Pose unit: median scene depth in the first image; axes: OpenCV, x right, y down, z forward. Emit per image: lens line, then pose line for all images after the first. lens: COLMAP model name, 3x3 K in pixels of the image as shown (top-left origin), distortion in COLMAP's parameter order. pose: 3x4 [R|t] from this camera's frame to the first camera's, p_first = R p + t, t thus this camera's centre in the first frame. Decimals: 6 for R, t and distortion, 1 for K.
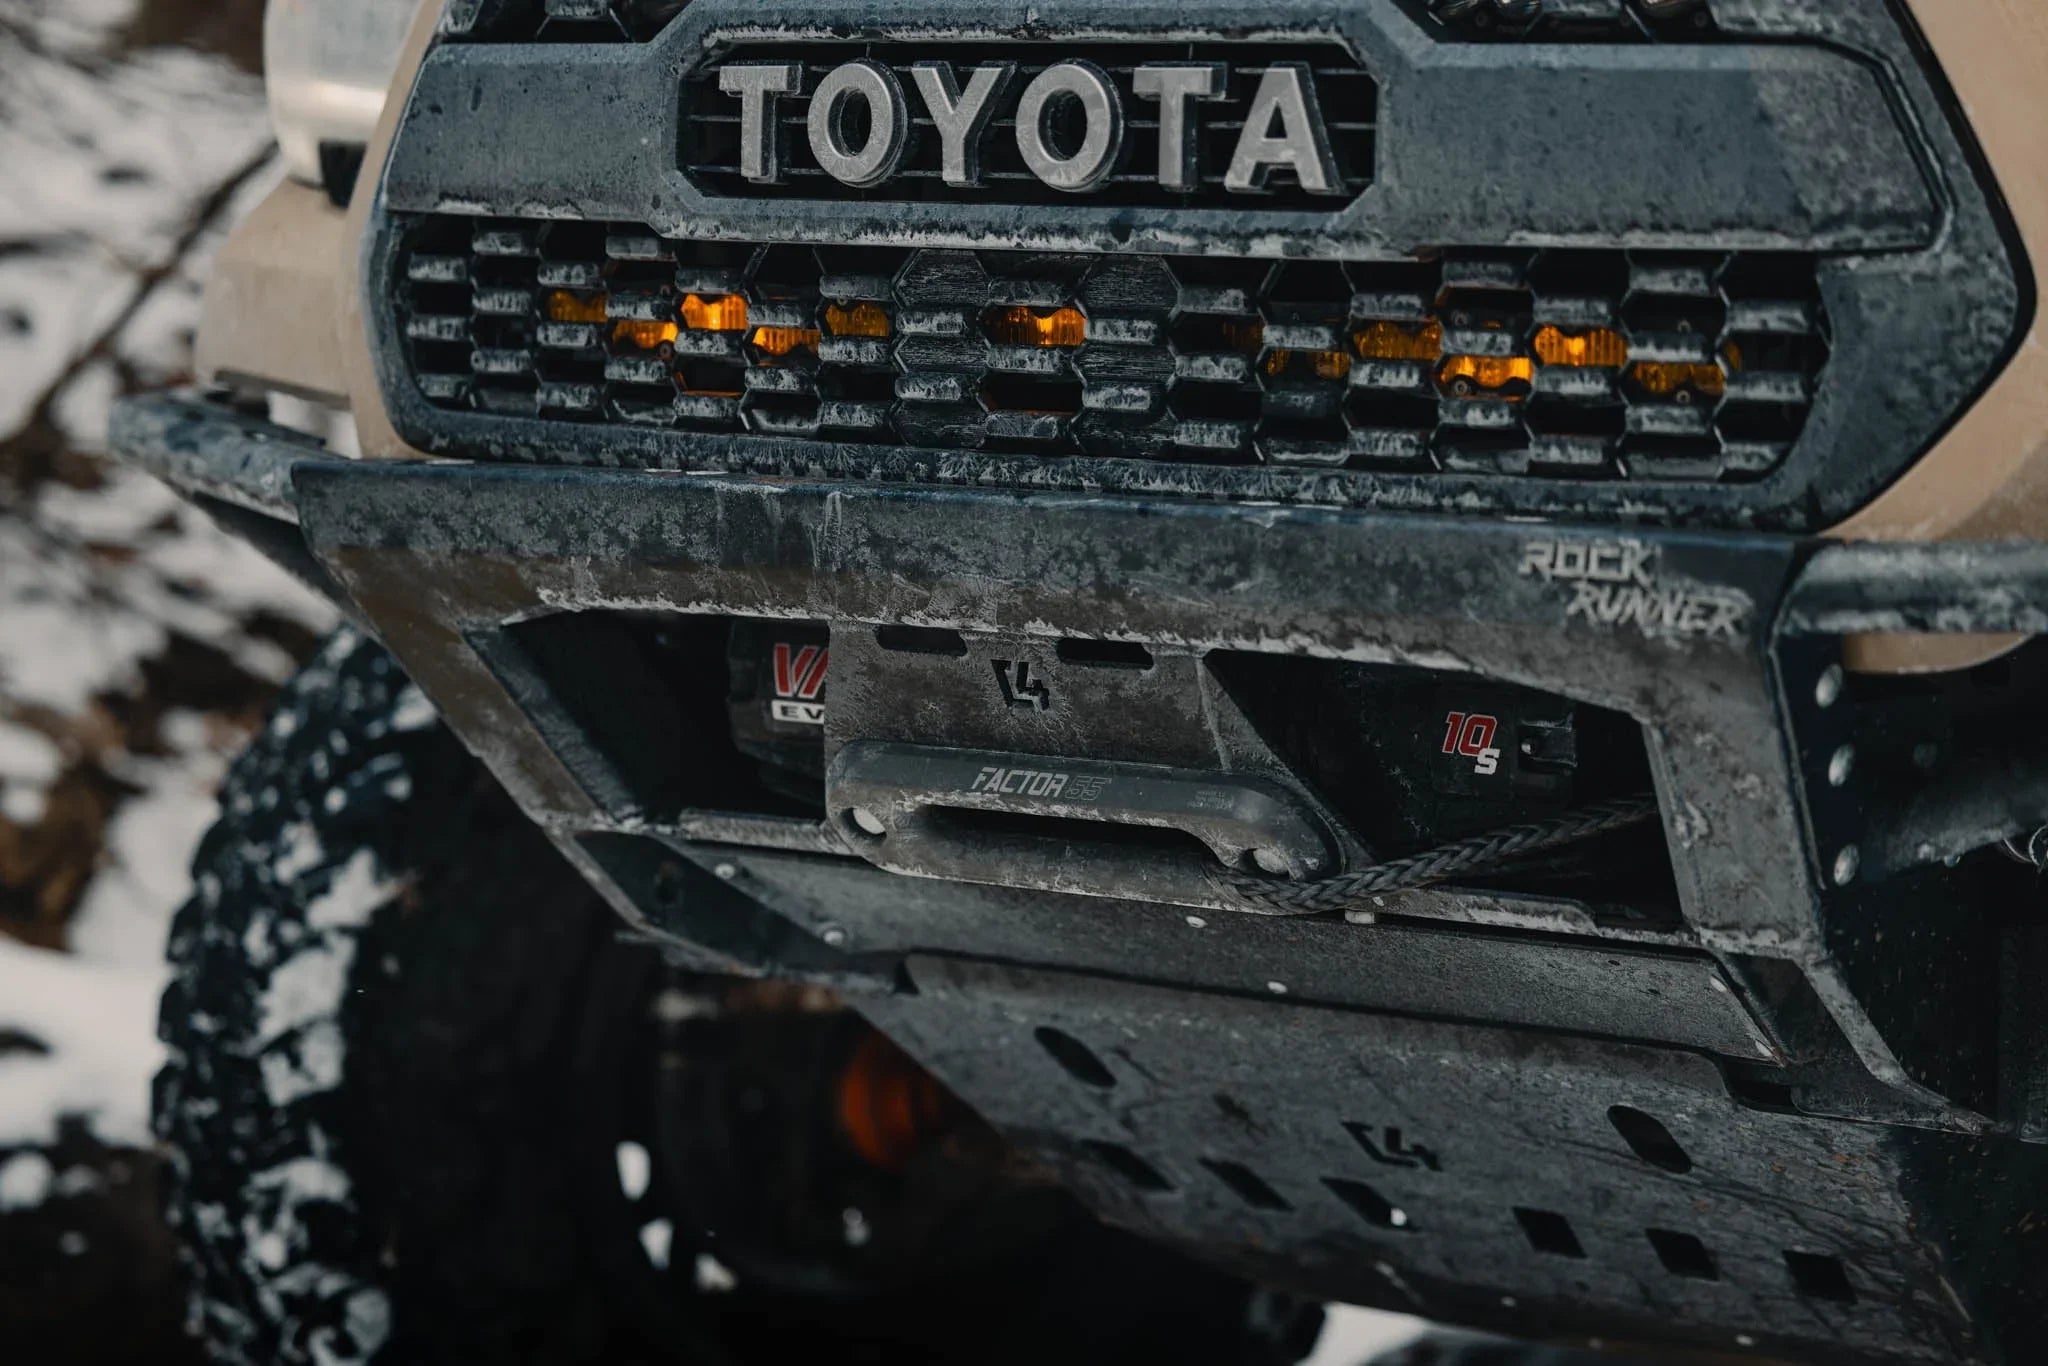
lens RADIAL K [[5534.6, 0, 1017.6], [0, 5534.6, 667.8], [0, 0, 1]] dist [0.174990, 0.000000]
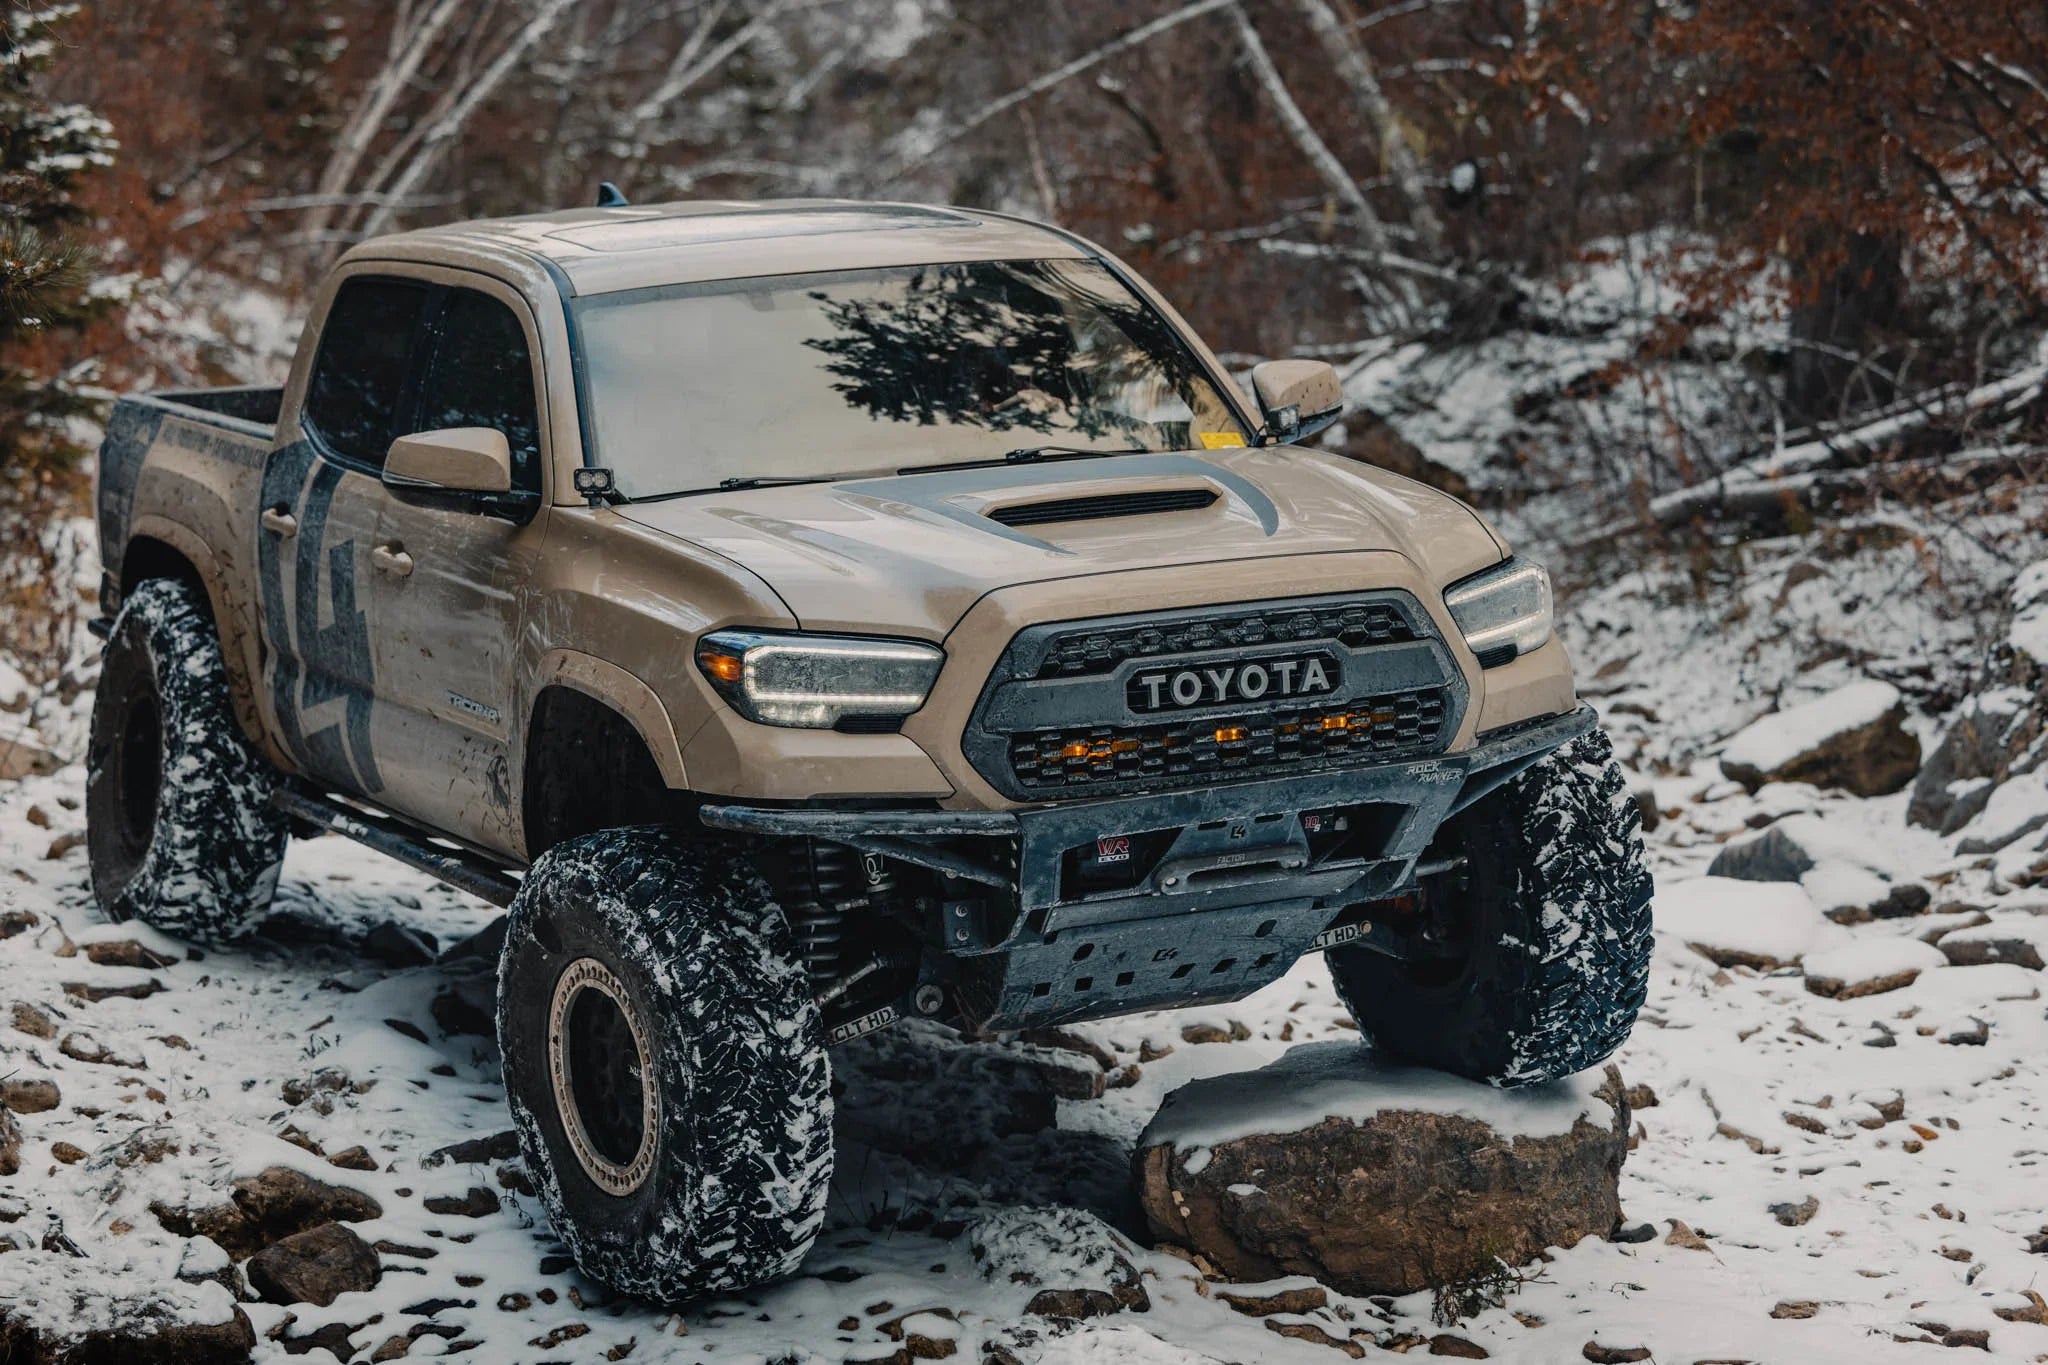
lens RADIAL K [[5534.6, 0, 1020.4], [0, 5534.6, 680.2], [0, 0, 1]] dist [0.174990, 0.000000]
pose [[0.517954, -0.162816, 0.839770, -3.357560], [0.137037, 0.984833, 0.106419, -0.539894], [-0.844360, 0.059959, 0.532410, -0.910821]]
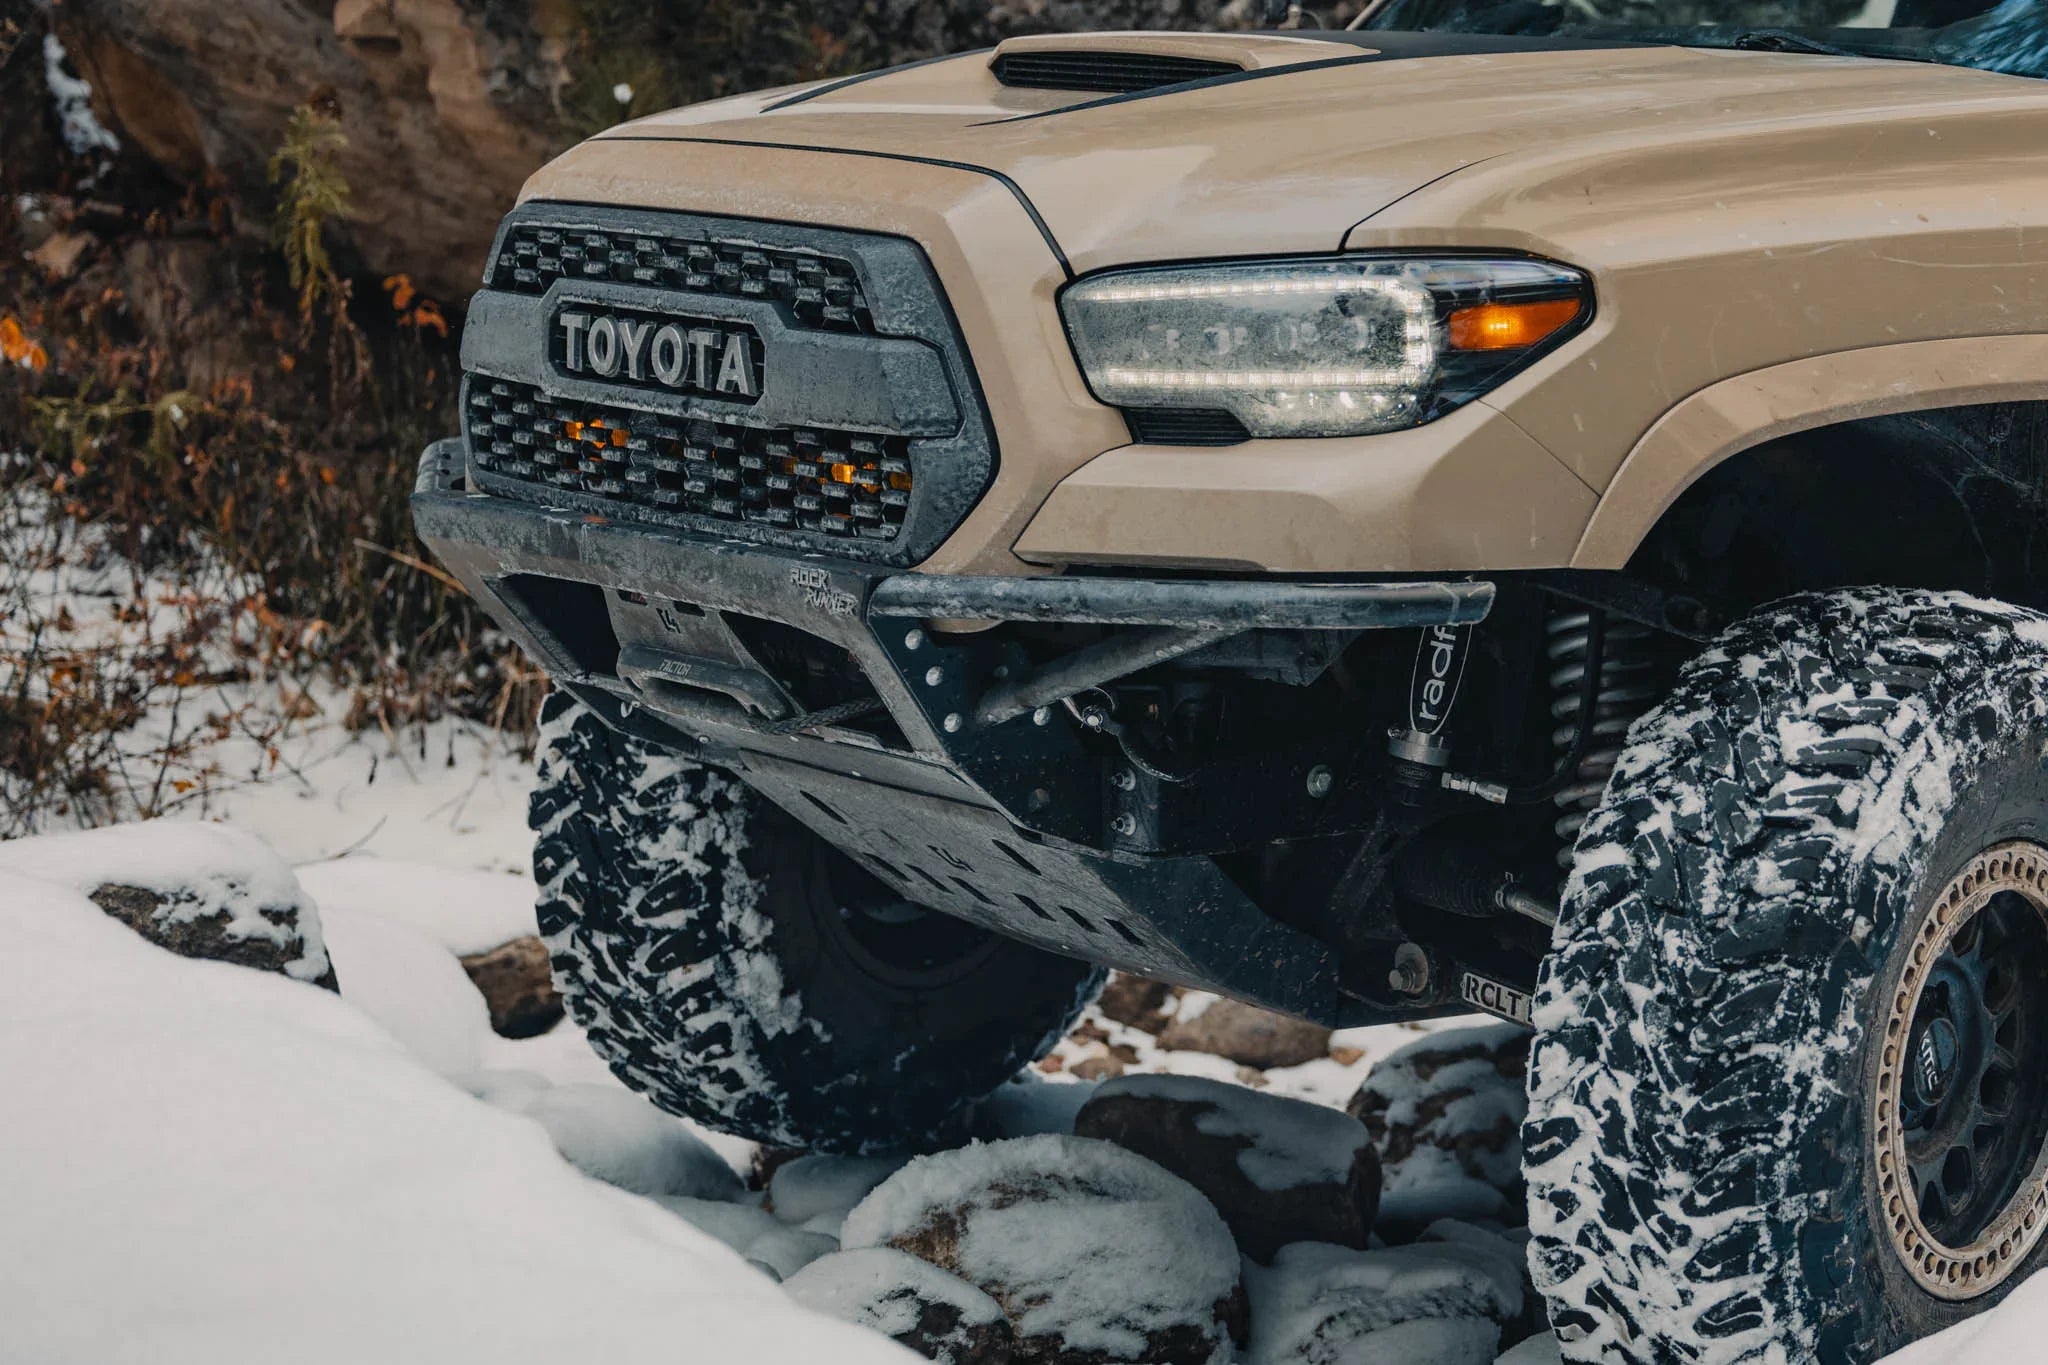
lens RADIAL K [[5534.6, 0, 1022.1], [0, 5534.6, 685.9], [0, 0, 1]] dist [0.174990, 0.000000]
pose [[0.948179, 0.032826, -0.316037, 0.820521], [-0.018649, 0.998684, 0.047780, -0.077778], [0.317190, -0.039410, 0.947543, -0.962620]]
